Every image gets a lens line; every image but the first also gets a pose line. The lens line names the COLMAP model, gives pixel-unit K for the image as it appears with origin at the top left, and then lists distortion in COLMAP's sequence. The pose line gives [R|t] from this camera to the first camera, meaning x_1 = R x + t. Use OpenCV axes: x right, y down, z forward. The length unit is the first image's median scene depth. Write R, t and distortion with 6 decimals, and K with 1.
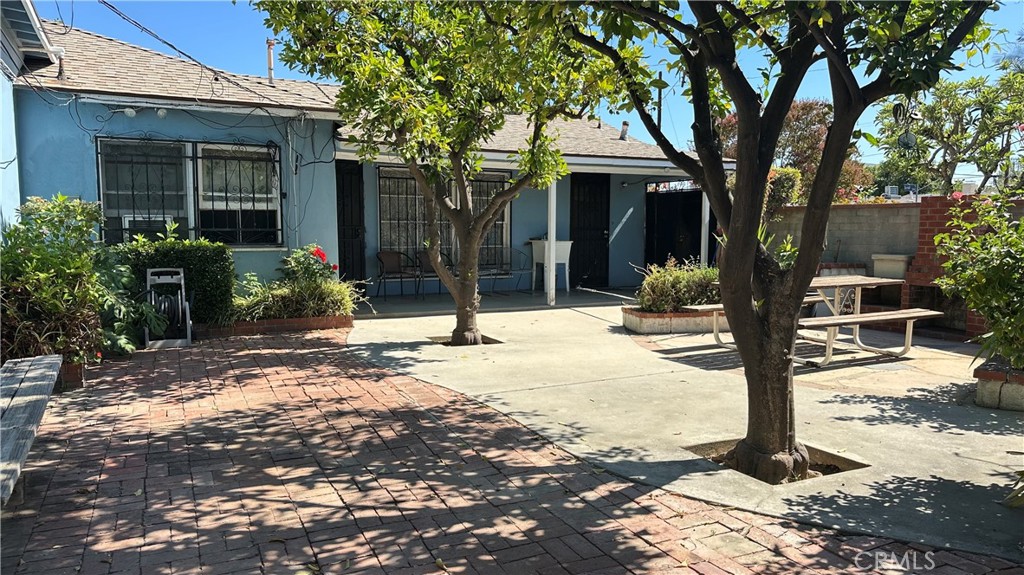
lens RADIAL K [[705.3, 0, 520.8], [0, 705.3, 289.9], [0, 0, 1]] dist [0.052364, -0.061061]
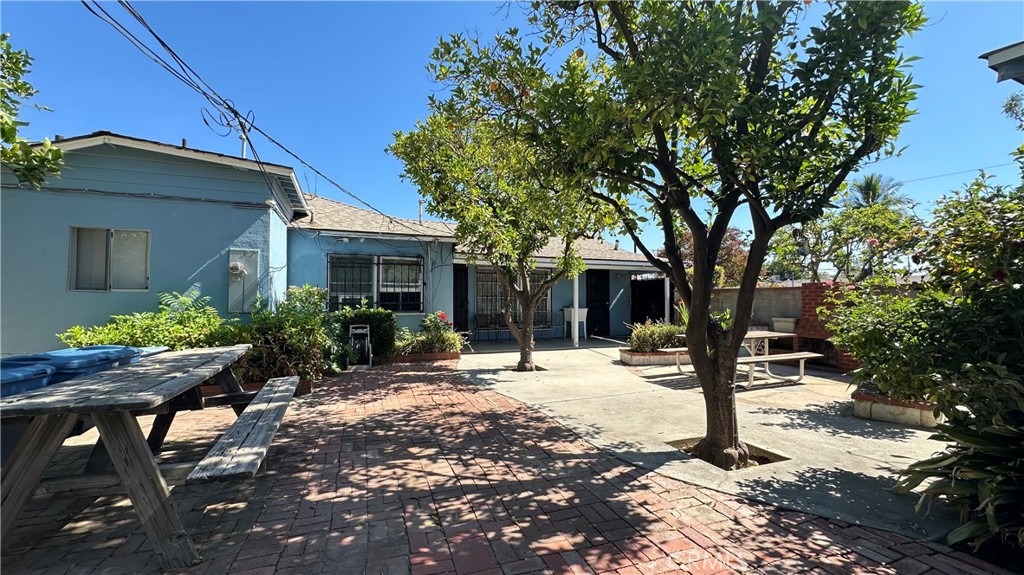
lens RADIAL K [[402.7, 0, 517.5], [0, 402.7, 286.6], [0, 0, 1]] dist [-0.003258, 0.000646]
pose [[0.995617, -0.004234, -0.093430, -0.011025], [-0.006997, 0.992804, -0.119550, -0.011236], [0.093264, 0.119680, 0.988422, 0.034273]]
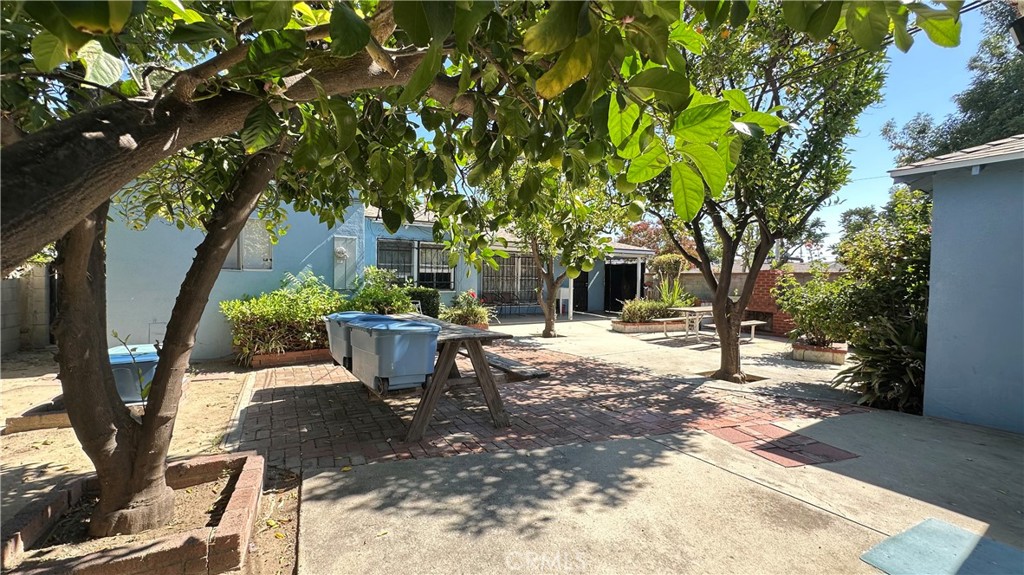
lens RADIAL K [[402.7, 0, 516.0], [0, 402.7, 287.4], [0, 0, 1]] dist [-0.003258, 0.000646]
pose [[0.997748, 0.008337, 0.066551, -0.413359], [-0.003826, 0.997704, -0.067623, 0.015522], [-0.066962, 0.067216, 0.995489, -0.319597]]
